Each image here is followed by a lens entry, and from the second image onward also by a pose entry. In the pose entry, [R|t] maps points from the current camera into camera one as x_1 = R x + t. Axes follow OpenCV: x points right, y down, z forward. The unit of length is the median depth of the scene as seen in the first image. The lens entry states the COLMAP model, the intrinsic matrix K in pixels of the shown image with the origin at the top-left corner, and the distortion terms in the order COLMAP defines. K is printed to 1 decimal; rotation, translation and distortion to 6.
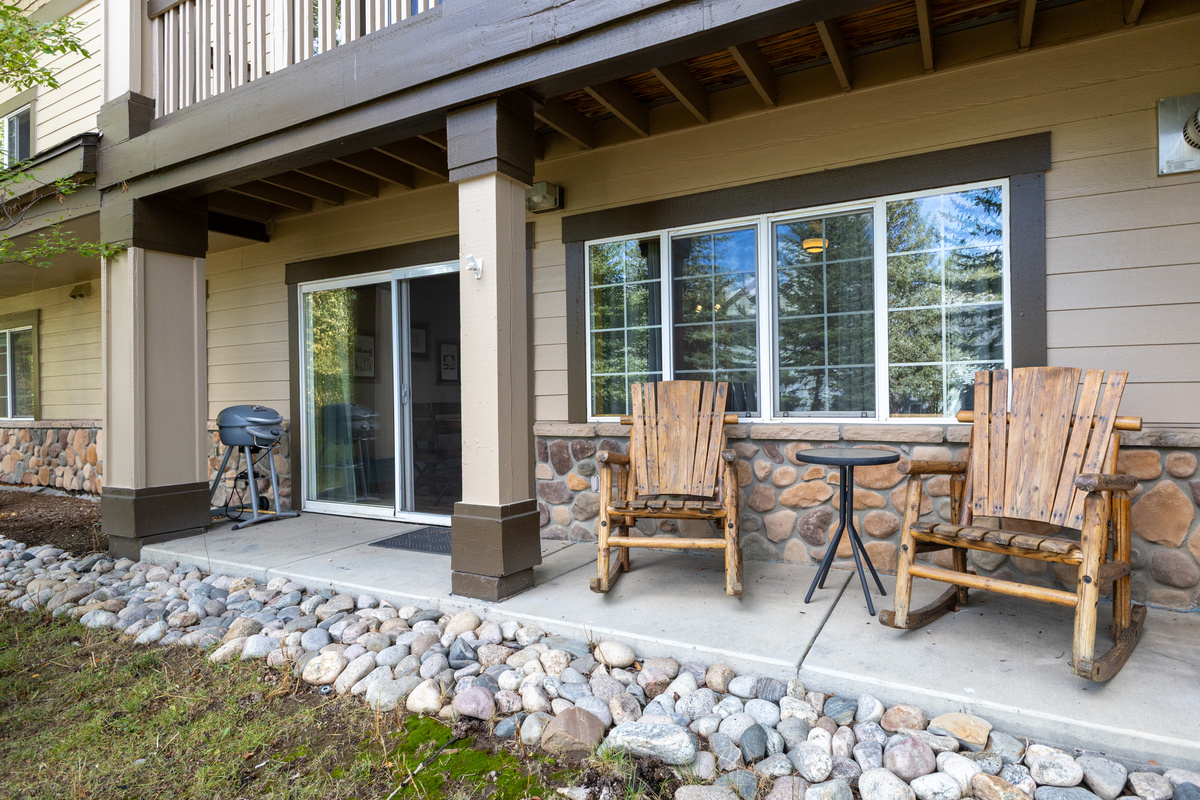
lens RADIAL K [[663.7, 0, 600.0], [0, 663.7, 400.0], [0, 0, 1]] dist [0.001425, -0.007052]
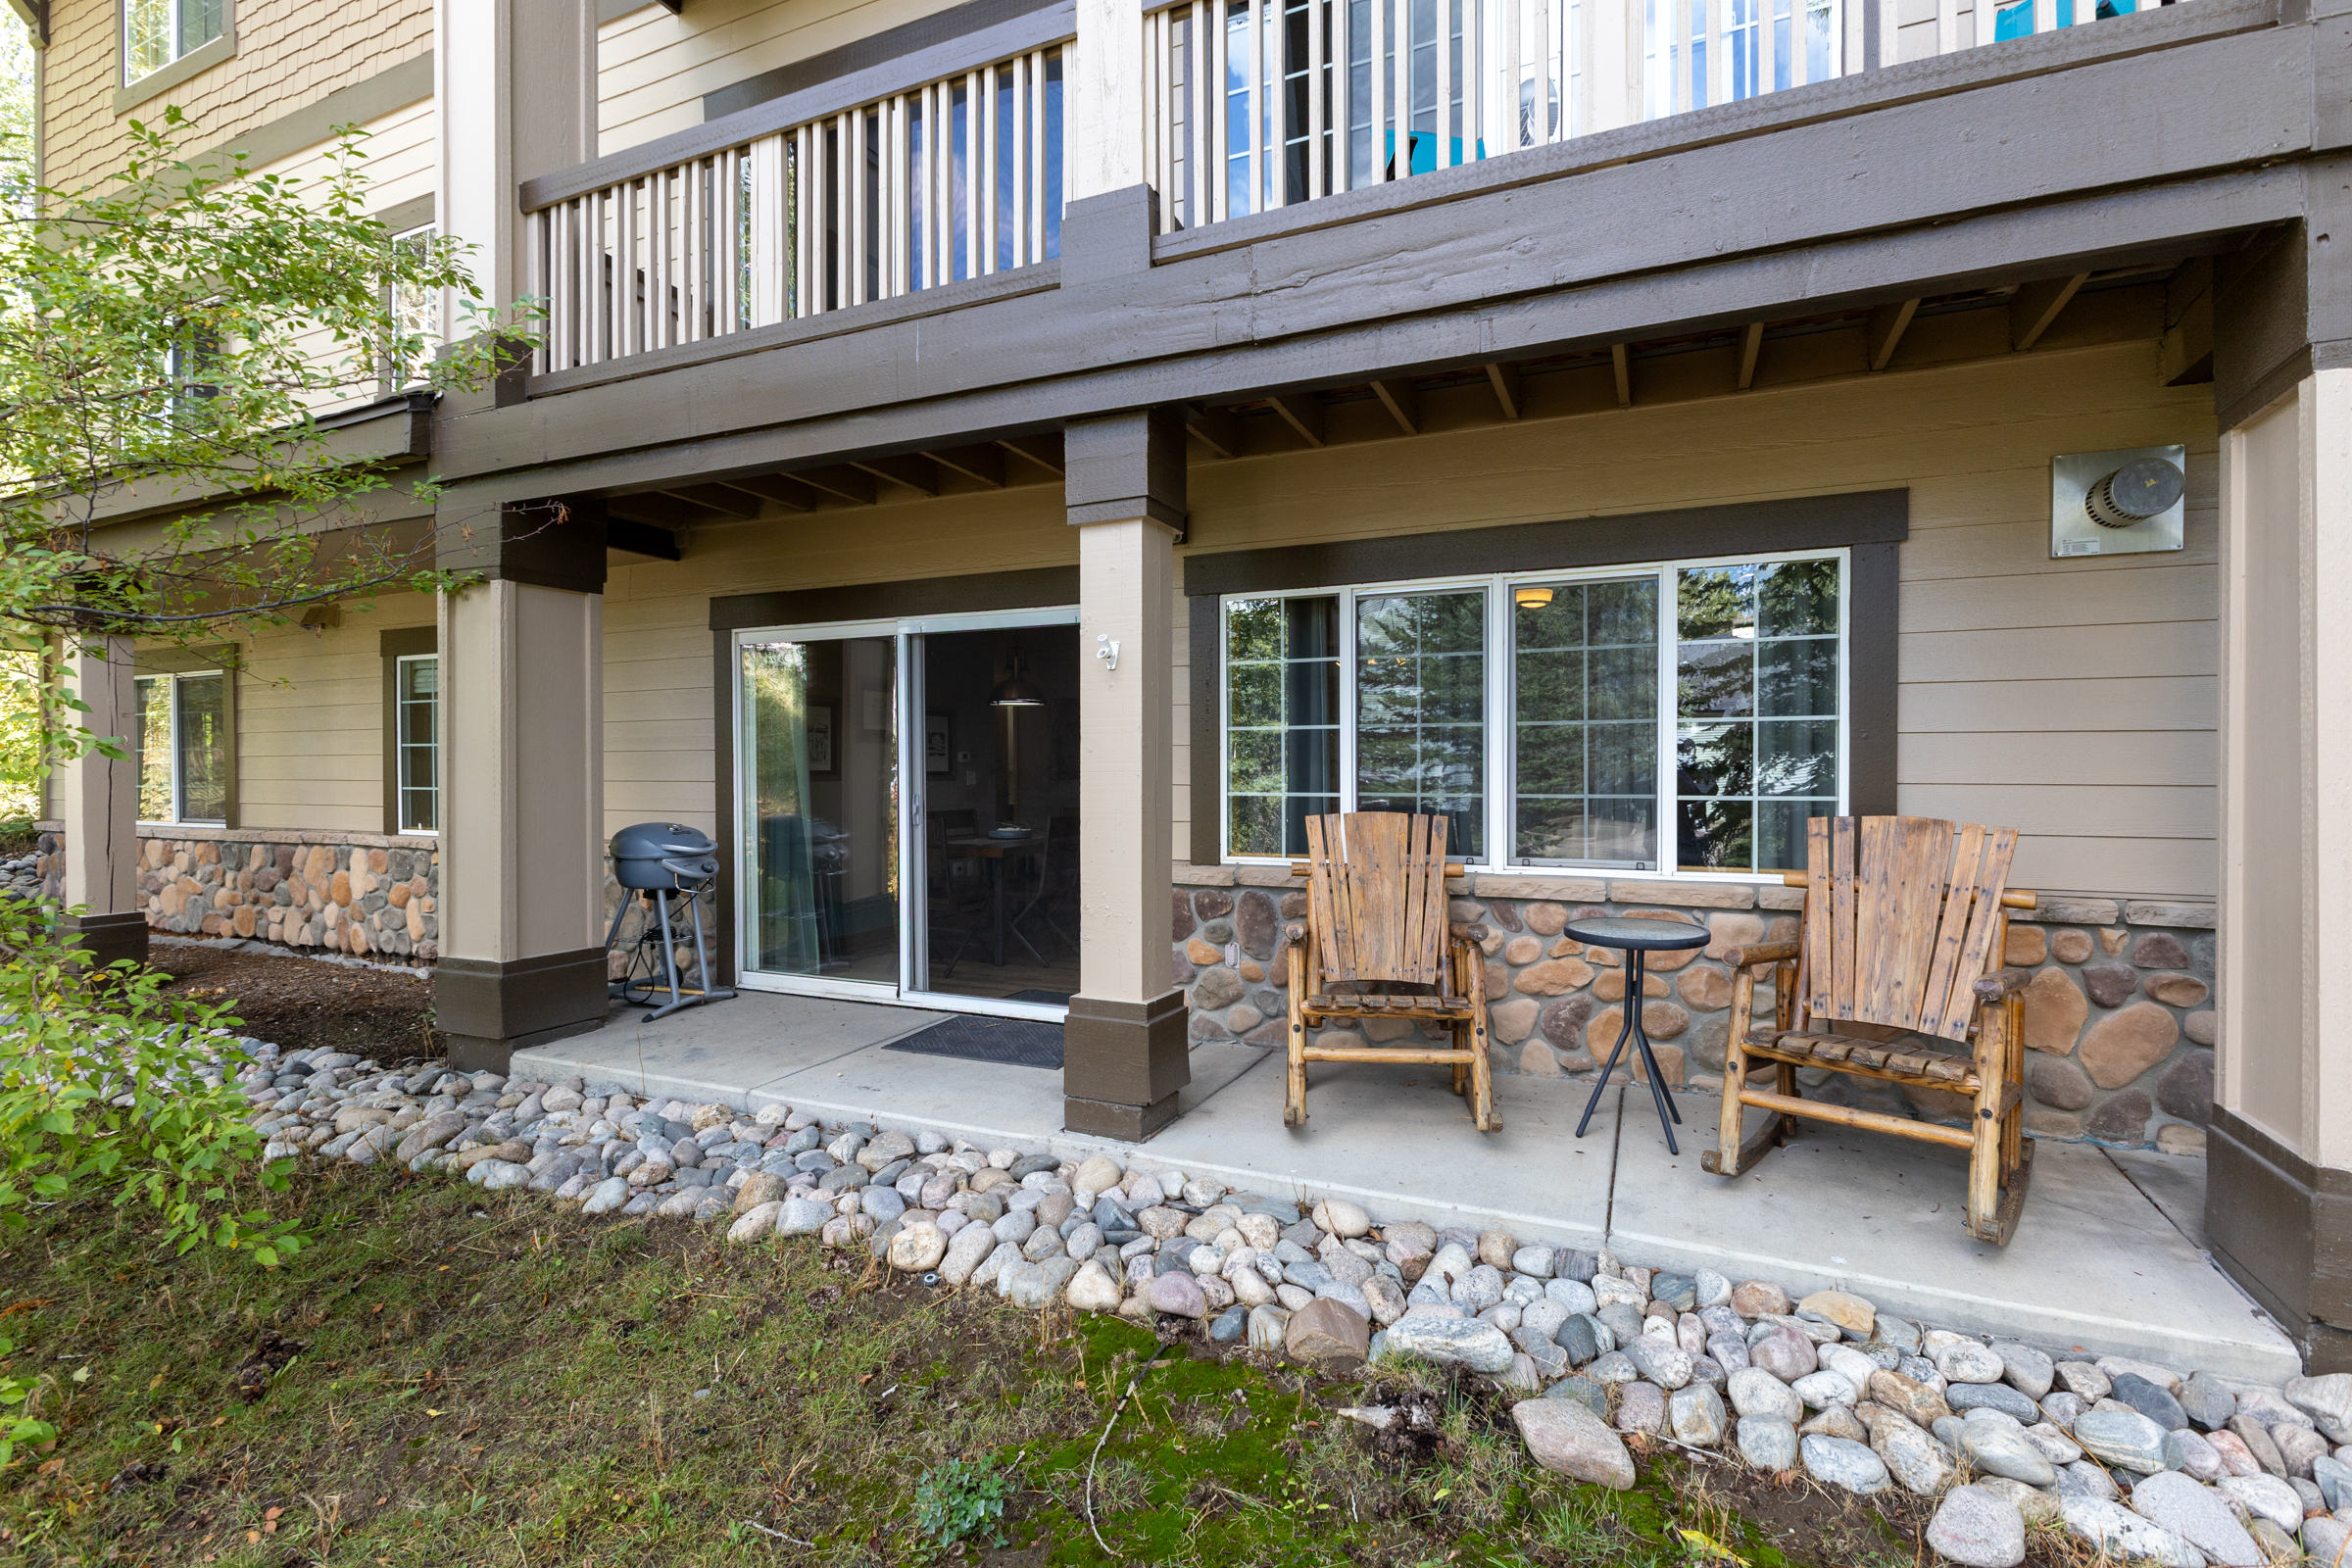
lens RADIAL K [[1077.7, 0, 1174.1], [0, 1077.7, 780.7], [0, 0, 1]] dist [-0.004377, -0.000364]
pose [[0.996443, 0.011318, 0.083505, -0.207857], [-0.011876, 0.999910, 0.006189, -0.074606], [-0.083428, -0.007159, 0.996488, -0.109063]]
